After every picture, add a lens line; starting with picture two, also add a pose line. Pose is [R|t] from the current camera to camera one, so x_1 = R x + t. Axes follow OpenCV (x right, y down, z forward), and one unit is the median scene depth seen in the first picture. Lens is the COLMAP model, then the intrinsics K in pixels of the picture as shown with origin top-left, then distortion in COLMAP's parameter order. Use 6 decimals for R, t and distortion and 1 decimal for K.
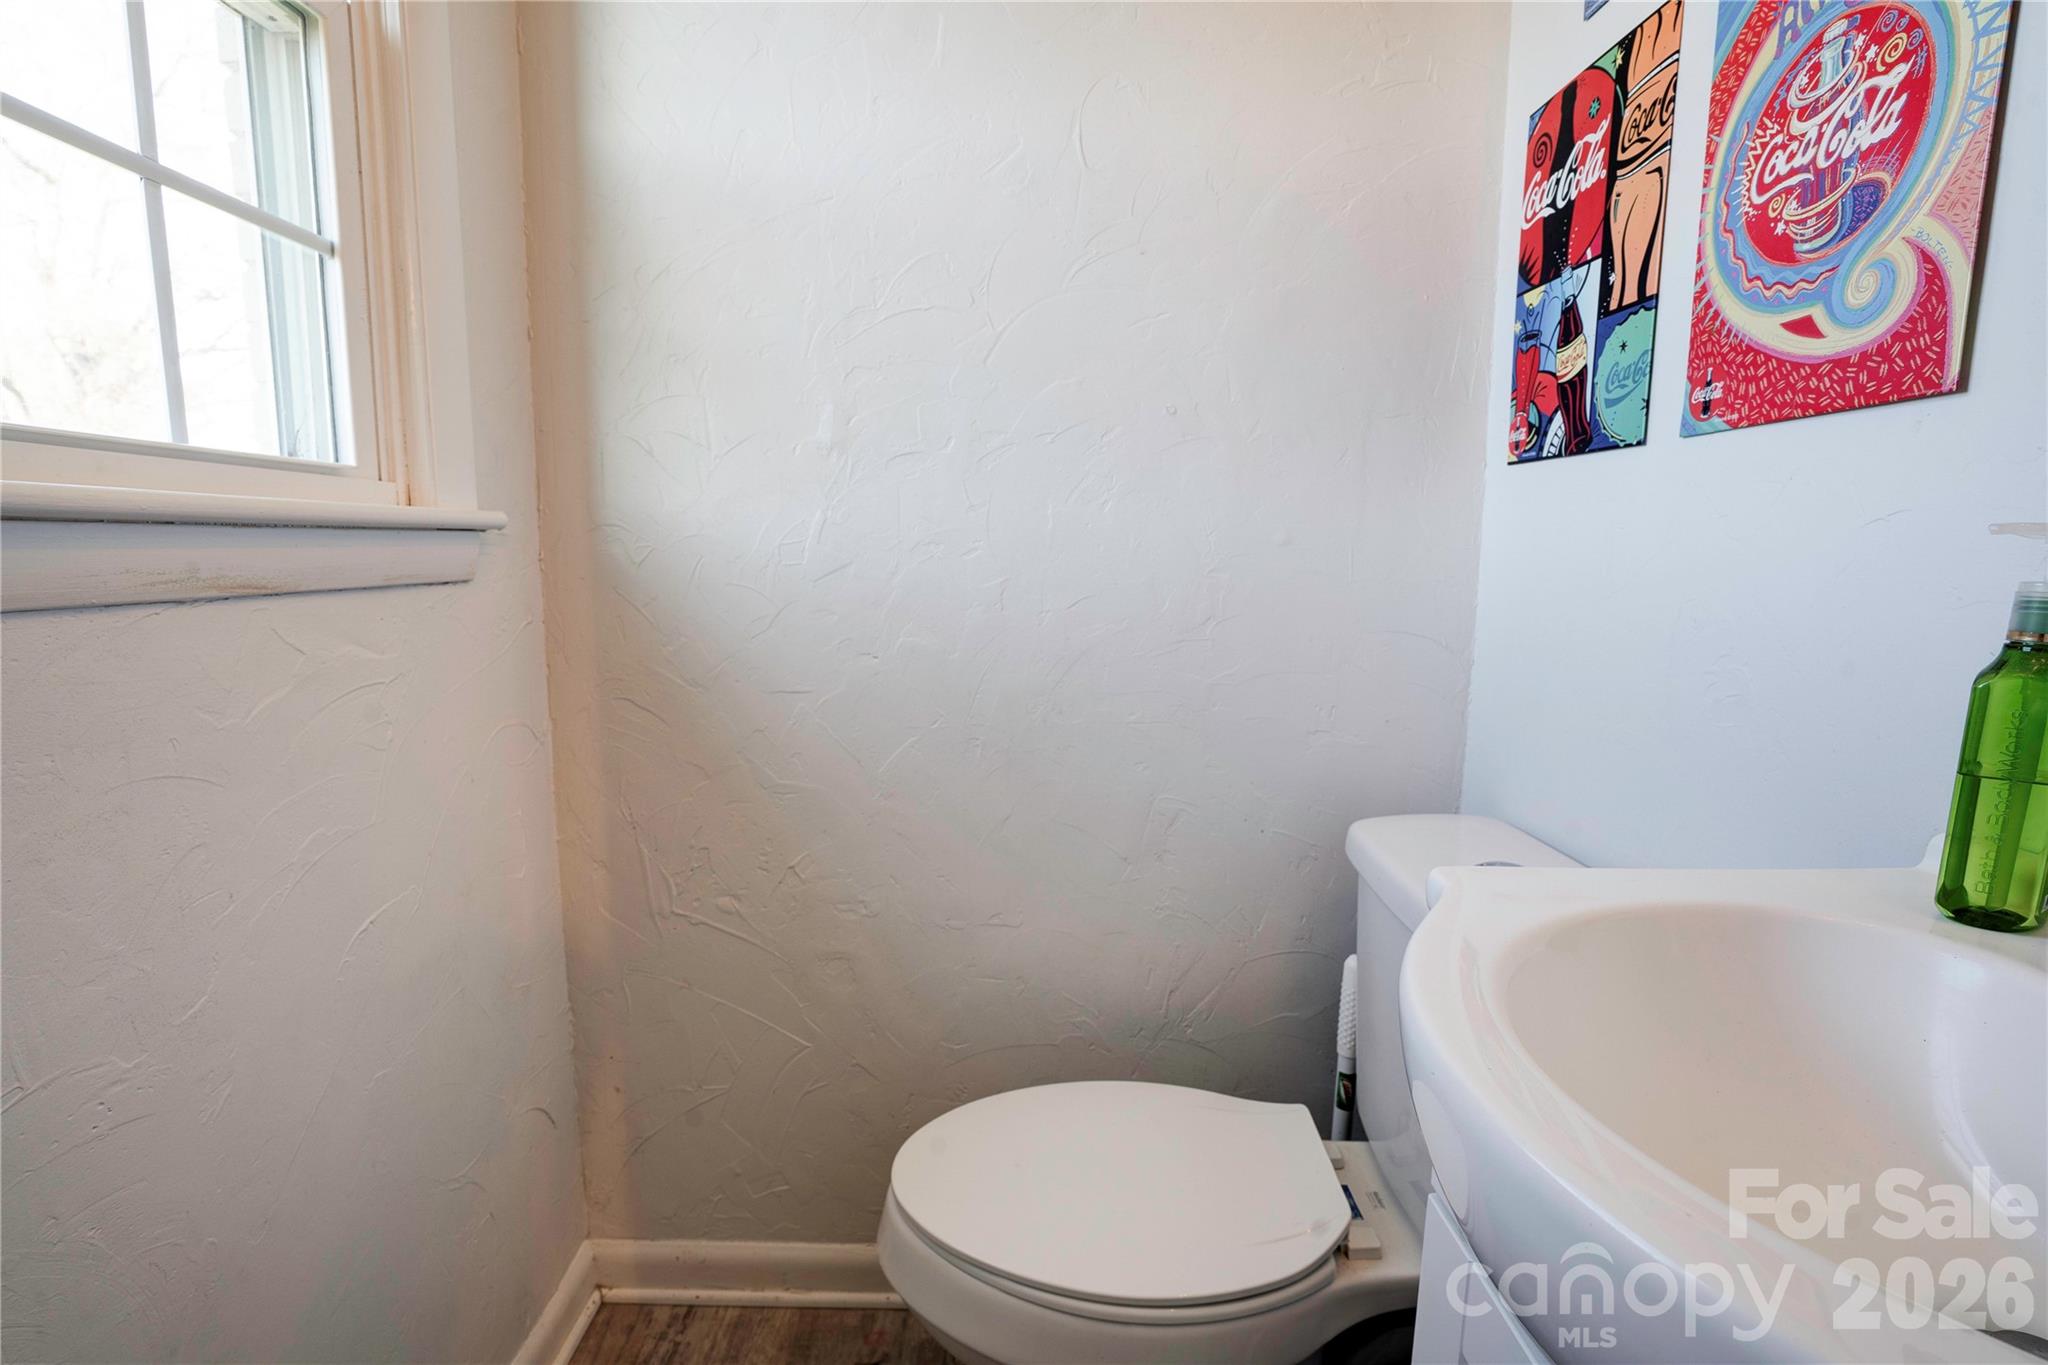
lens RADIAL K [[962.2, 0, 1016.7], [0, 962.2, 682.1], [0, 0, 1]] dist [-0.053836, 0.017302]
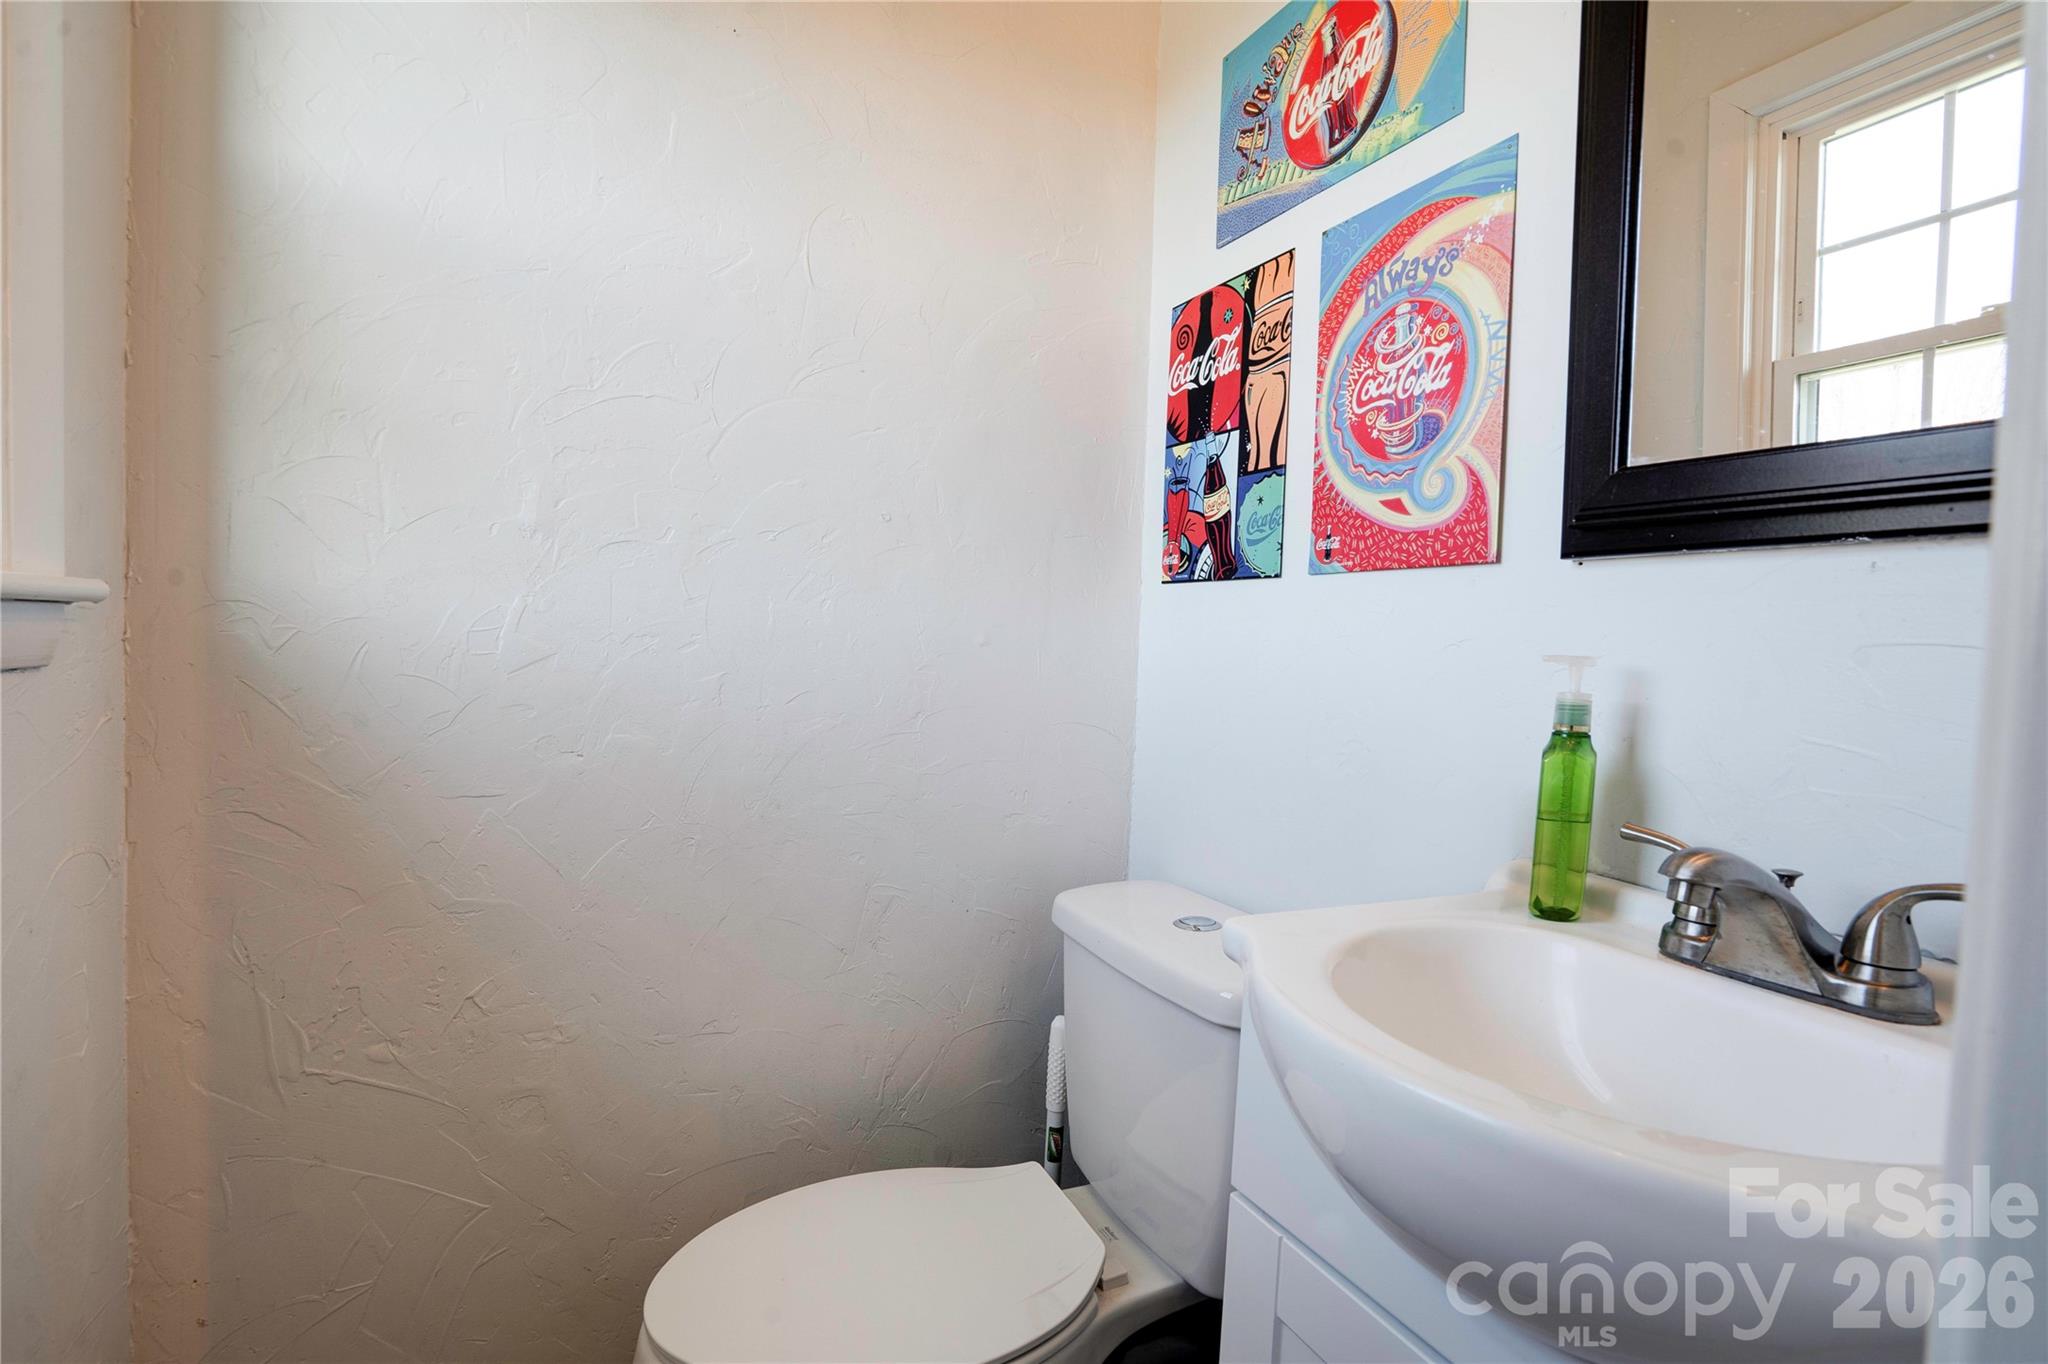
lens RADIAL K [[976.1, 0, 1025.0], [0, 976.1, 675.5], [0, 0, 1]] dist [-0.077968, 0.037138]
pose [[0.900162, 0.011391, 0.435405, -0.215591], [0.029630, 0.995740, -0.087310, -0.011642], [-0.434545, 0.091494, 0.895991, -0.028355]]
